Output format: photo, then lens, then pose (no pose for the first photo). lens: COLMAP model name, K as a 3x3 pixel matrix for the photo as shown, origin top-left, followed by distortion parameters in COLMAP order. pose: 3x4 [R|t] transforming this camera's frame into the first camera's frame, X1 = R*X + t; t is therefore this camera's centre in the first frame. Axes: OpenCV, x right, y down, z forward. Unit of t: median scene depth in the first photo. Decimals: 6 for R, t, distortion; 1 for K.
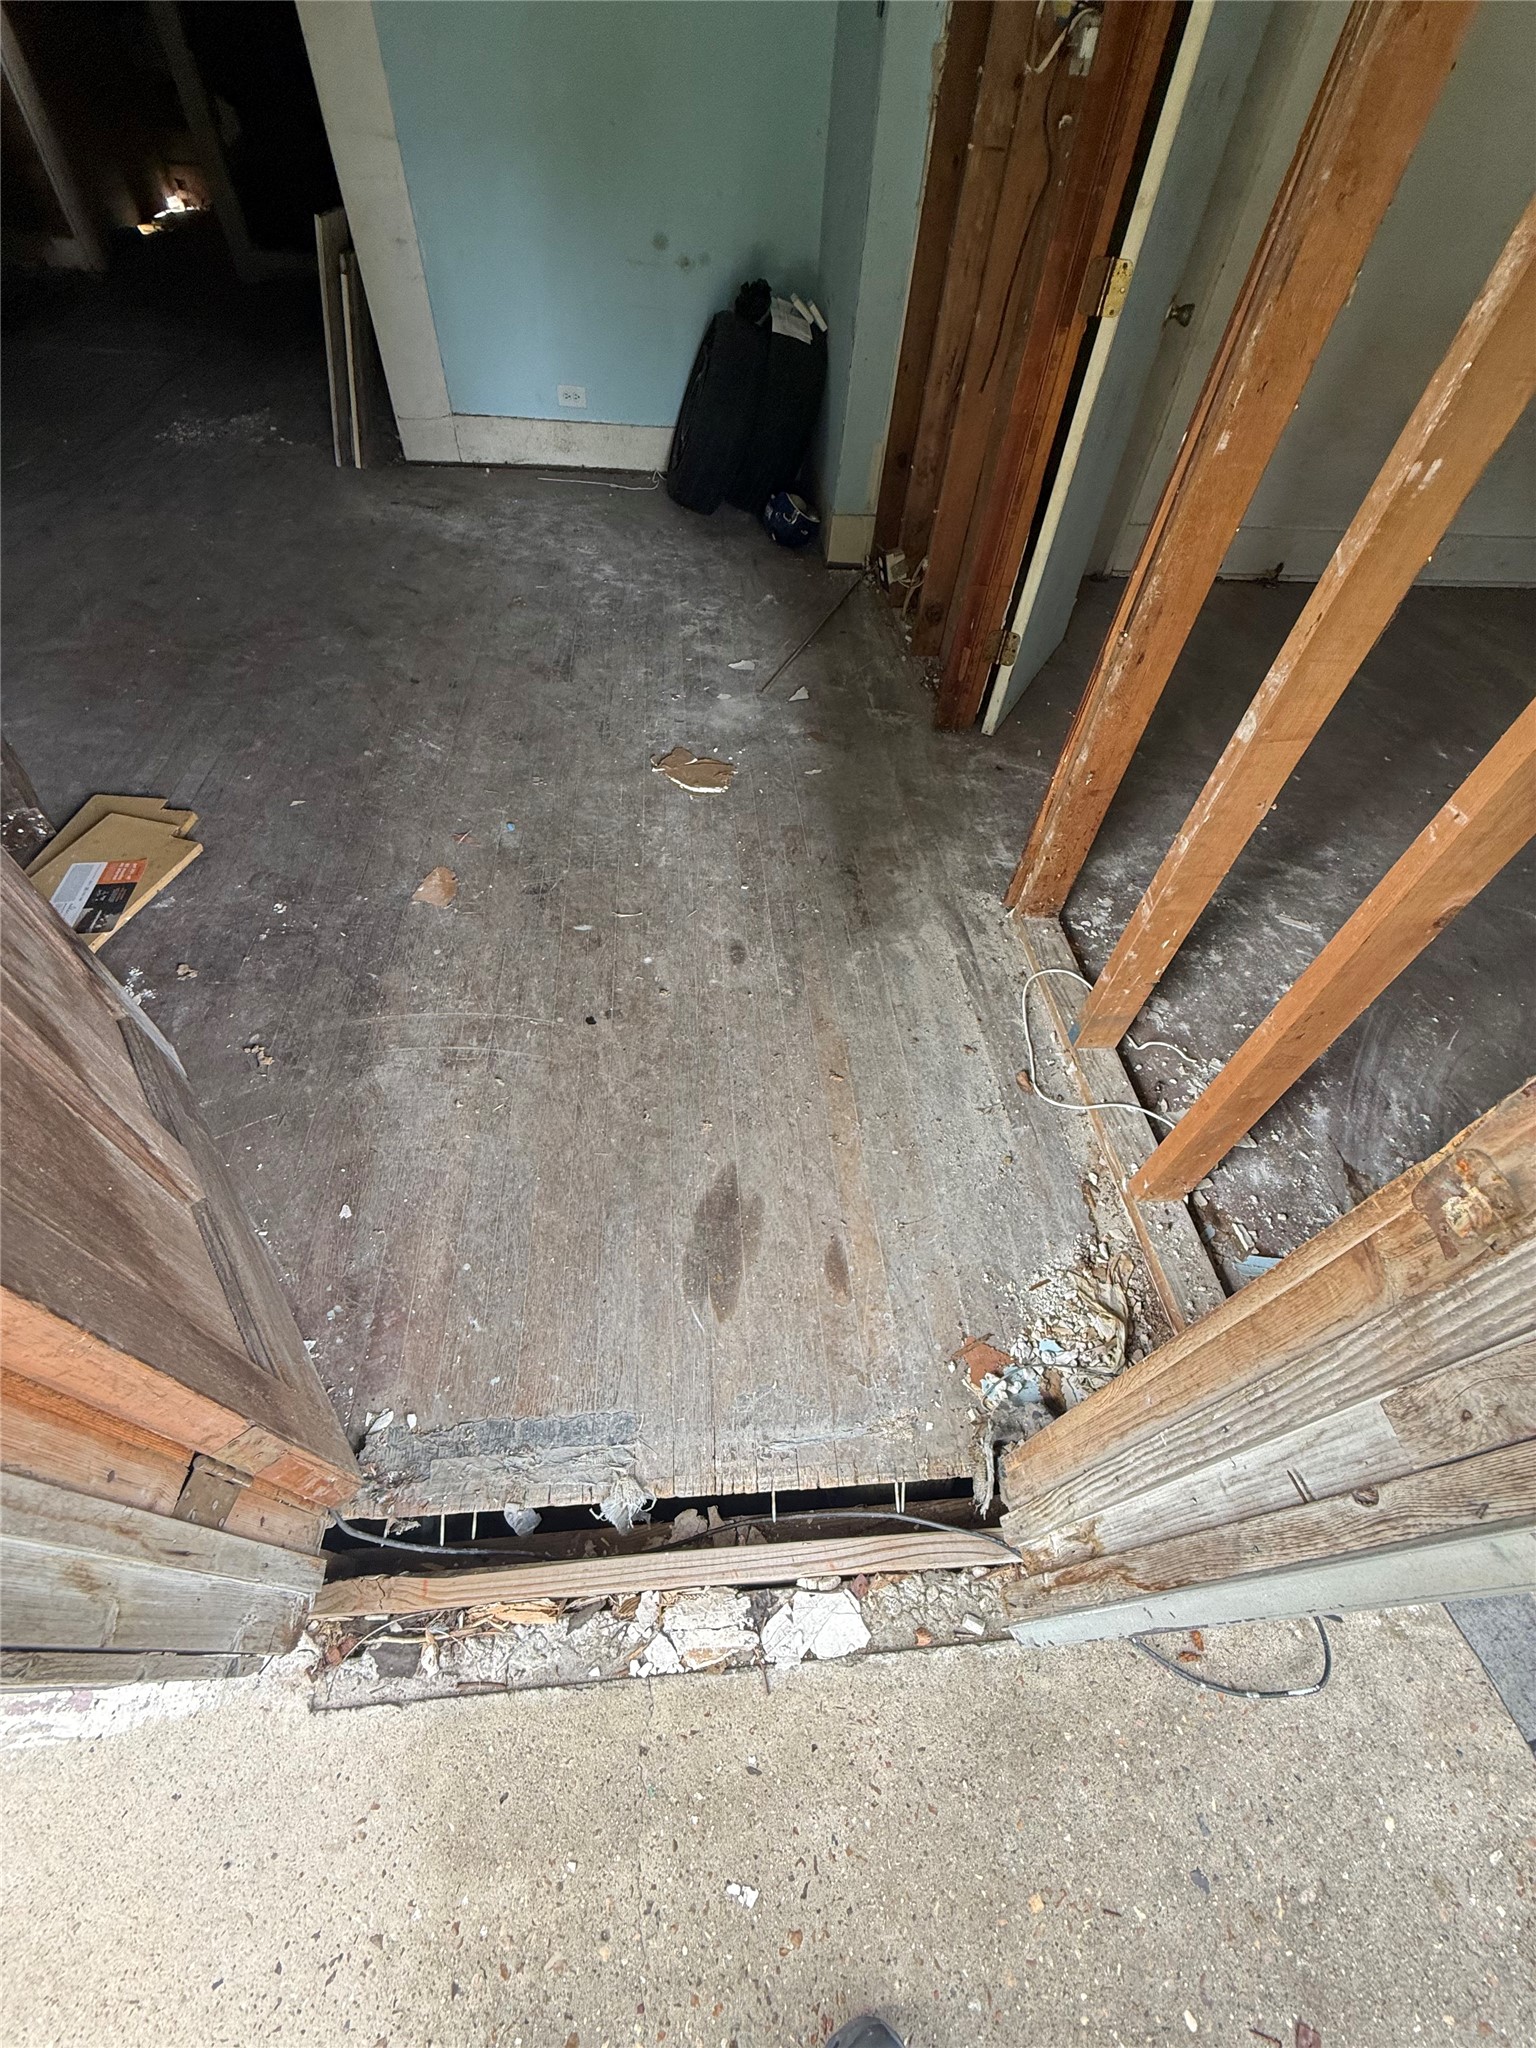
lens RADIAL K [[813.3, 0, 768.7], [0, 813.3, 1019.2], [0, 0, 1]] dist [0.001607, -0.000525]
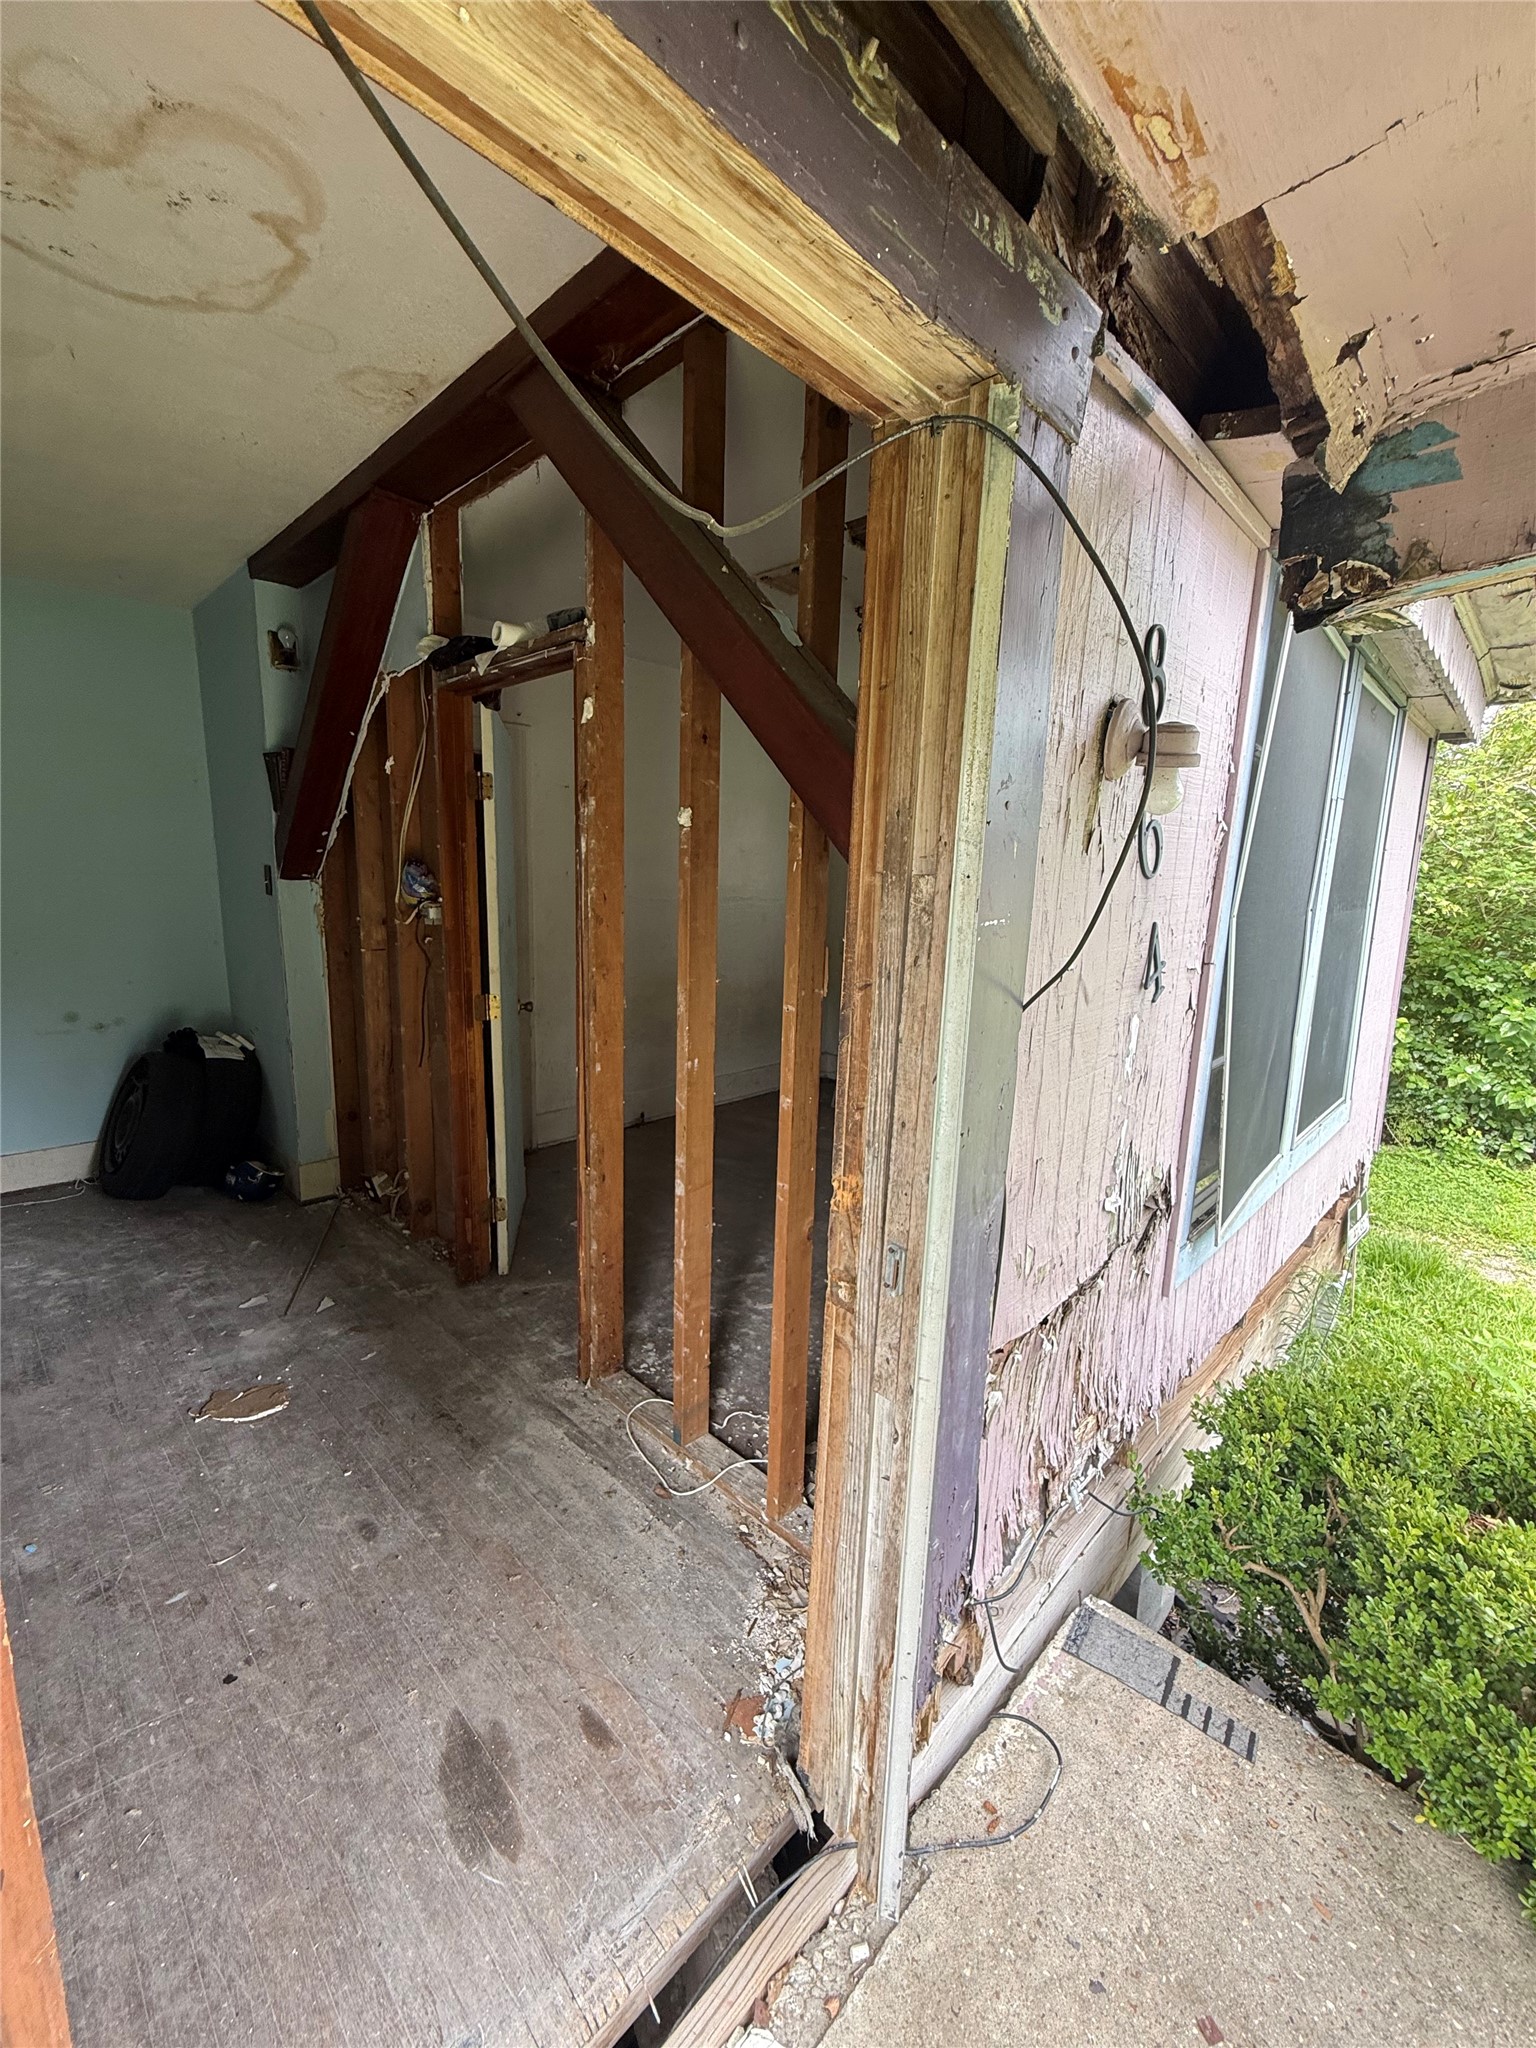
lens RADIAL K [[813.3, 0, 768.7], [0, 813.3, 1019.2], [0, 0, 1]] dist [0.001607, -0.000525]
pose [[0.756779, -0.153363, 0.635425, -0.149774], [0.515728, 0.737365, -0.436255, 0.108706], [-0.401634, 0.657855, 0.637116, -0.201129]]
